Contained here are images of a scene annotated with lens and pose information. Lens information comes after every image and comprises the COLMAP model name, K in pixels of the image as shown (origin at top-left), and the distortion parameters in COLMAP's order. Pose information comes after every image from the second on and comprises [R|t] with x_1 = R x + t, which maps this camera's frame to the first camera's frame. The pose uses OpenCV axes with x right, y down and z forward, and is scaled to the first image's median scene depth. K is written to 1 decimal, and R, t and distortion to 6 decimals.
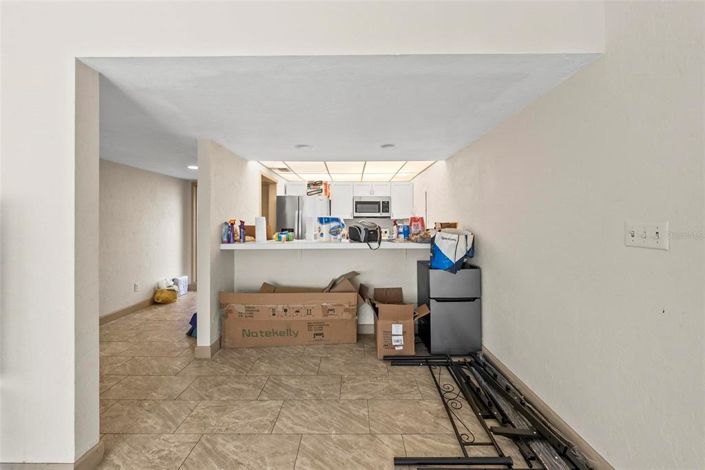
lens RADIAL K [[253.7, 0, 350.4], [0, 253.7, 223.0], [0, 0, 1]] dist [-0.000795, -0.000053]
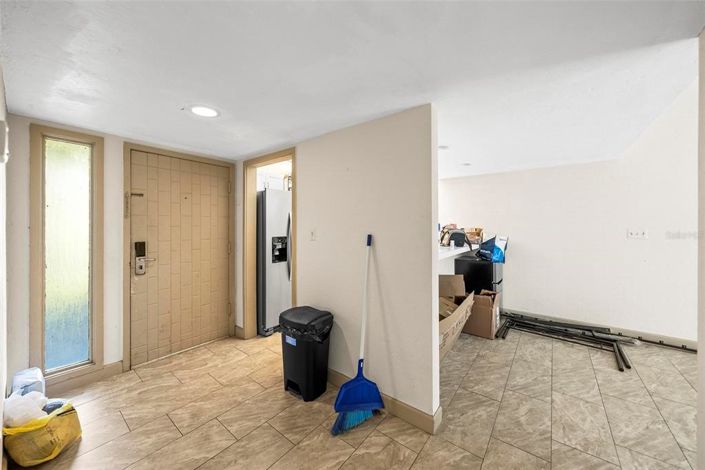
lens RADIAL K [[257.1, 0, 352.1], [0, 257.1, 225.0], [0, 0, 1]] dist [-0.000768, -0.000021]
pose [[0.613428, 0.005088, 0.789734, -1.139447], [-0.003730, 0.999987, -0.003545, -0.011541], [-0.789742, -0.000772, 0.613439, 0.676974]]
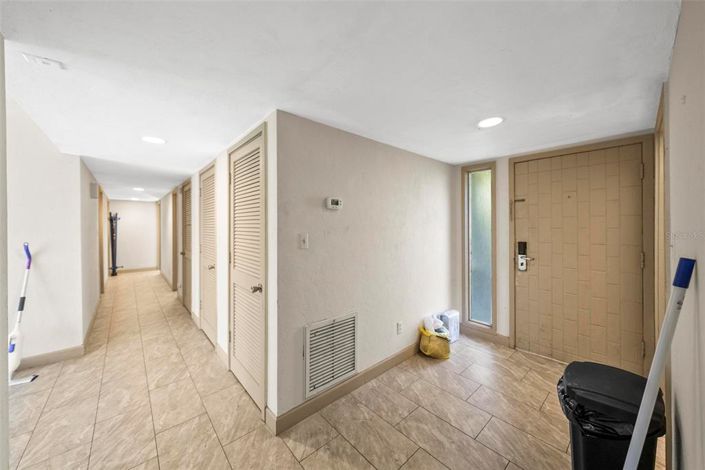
lens RADIAL K [[257.1, 0, 352.1], [0, 257.1, 225.0], [0, 0, 1]] dist [-0.000768, -0.000021]
pose [[0.667646, -0.002404, -0.744475, -0.581462], [0.005691, 0.999982, 0.001874, -0.025057], [0.744457, -0.005488, 0.667648, 0.629693]]
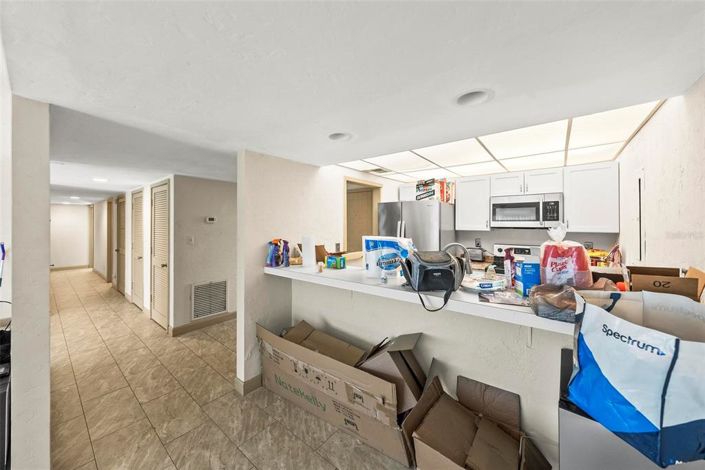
lens RADIAL K [[257.1, 0, 352.1], [0, 257.1, 225.0], [0, 0, 1]] dist [-0.000768, -0.000021]
pose [[0.781245, 0.002908, -0.624218, 0.274780], [0.000226, 0.999988, 0.004940, -0.064920], [0.624224, -0.004001, 0.781235, 0.478796]]
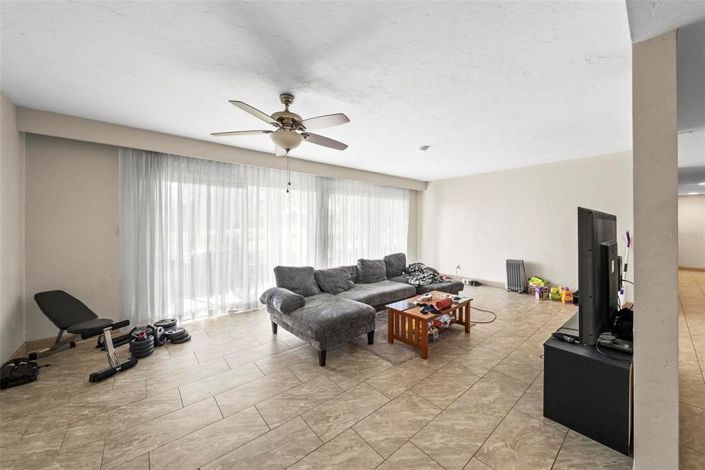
lens RADIAL K [[259.2, 0, 351.8], [0, 259.2, 226.0], [0, 0, 1]] dist [-0.000577, -0.000038]
pose [[-0.760761, 0.001518, -0.649030, 0.127562], [0.004207, 0.999988, -0.002593, 0.001842], [0.649018, -0.004703, -0.760758, 0.481662]]
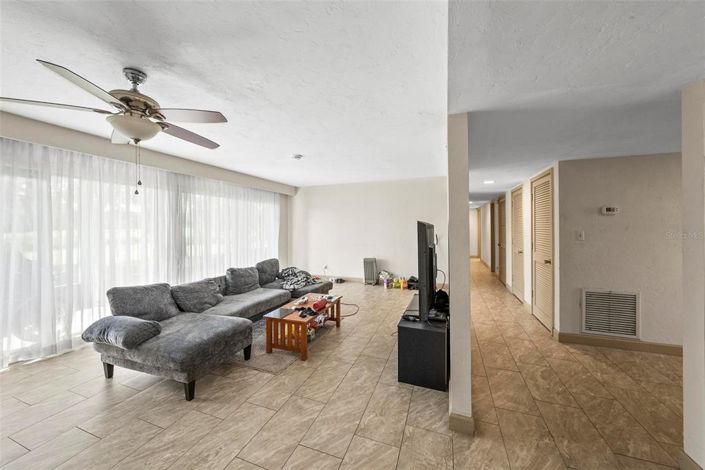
lens RADIAL K [[257.1, 0, 352.1], [0, 257.1, 225.0], [0, 0, 1]] dist [-0.000768, -0.000021]
pose [[-0.337381, -0.003180, -0.941363, 0.180721], [0.007679, 0.999952, -0.006130, -0.027015], [0.941337, -0.009296, -0.337341, 0.442164]]
